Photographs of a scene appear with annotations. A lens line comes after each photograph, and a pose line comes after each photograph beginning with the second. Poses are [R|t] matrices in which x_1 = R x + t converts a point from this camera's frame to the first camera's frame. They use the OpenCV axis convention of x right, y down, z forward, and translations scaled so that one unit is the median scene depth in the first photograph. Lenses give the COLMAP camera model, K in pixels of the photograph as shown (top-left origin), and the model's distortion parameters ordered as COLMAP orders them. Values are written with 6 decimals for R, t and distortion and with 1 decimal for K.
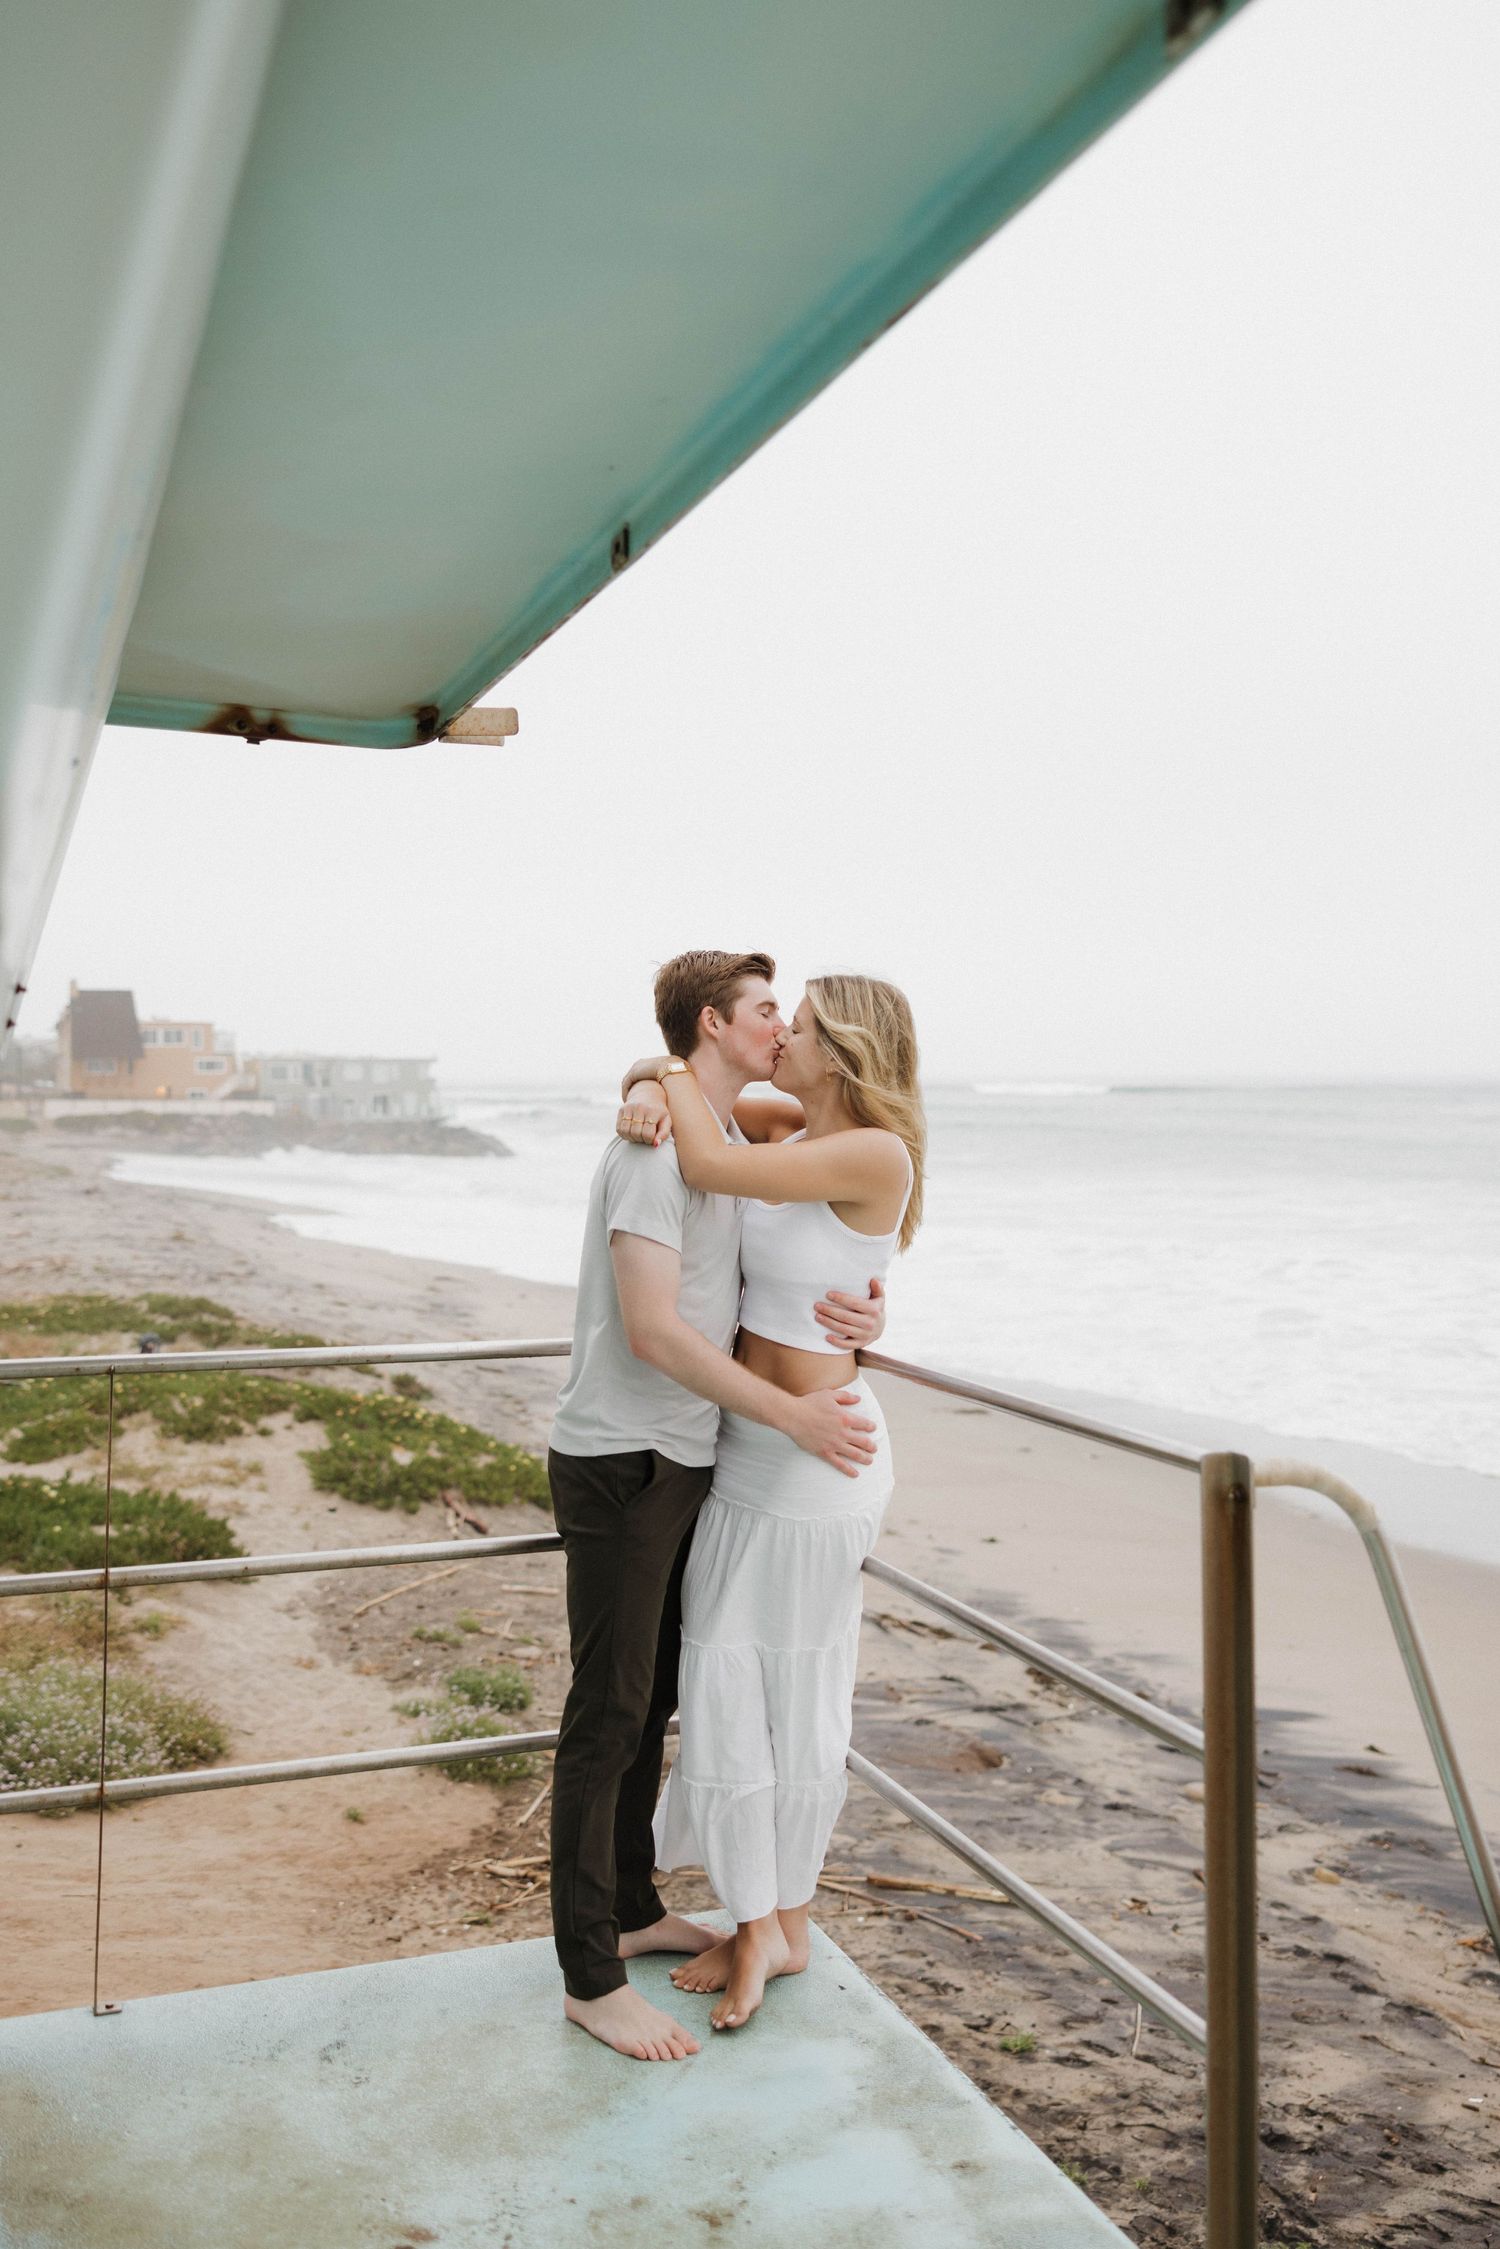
lens RADIAL K [[1844.2, 0, 750.0], [0, 1844.2, 1124.5], [0, 0, 1]] dist [0.003372, 0.002265]
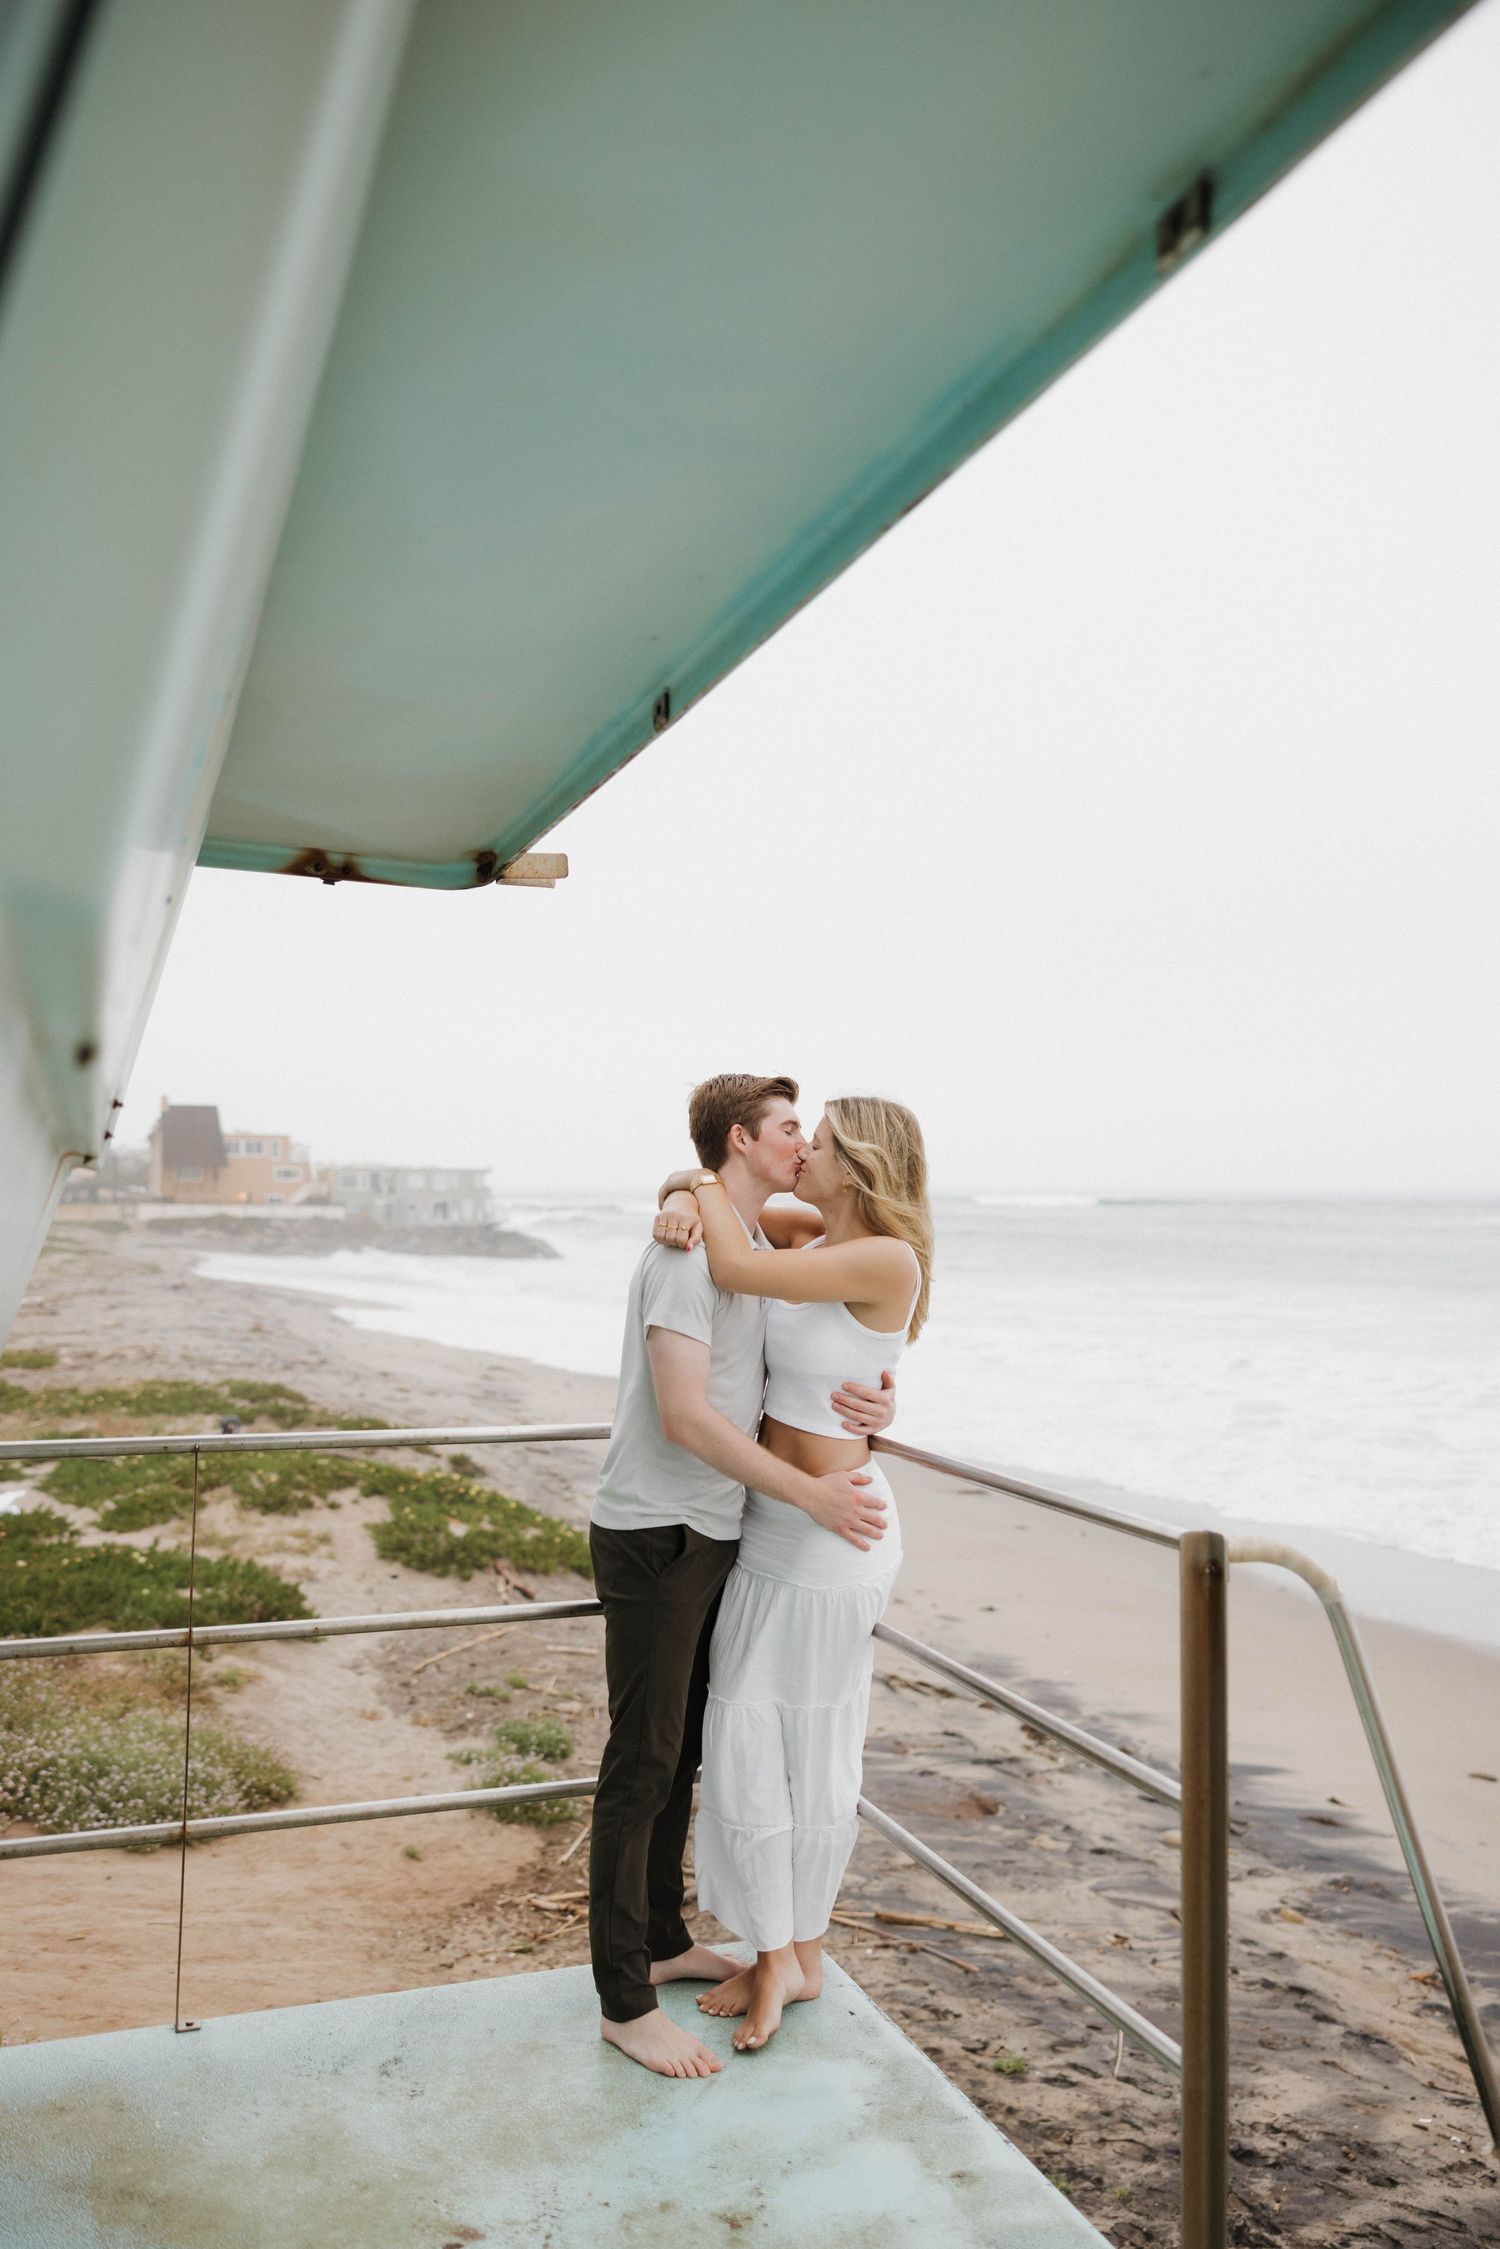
lens RADIAL K [[1844.2, 0, 750.0], [0, 1844.2, 1124.5], [0, 0, 1]] dist [0.003372, 0.002265]
pose [[0.999880, 0.007349, -0.013616, 0.000036], [-0.008159, 0.998140, -0.060417, 0.003559], [0.013146, 0.060521, 0.998080, -0.123500]]
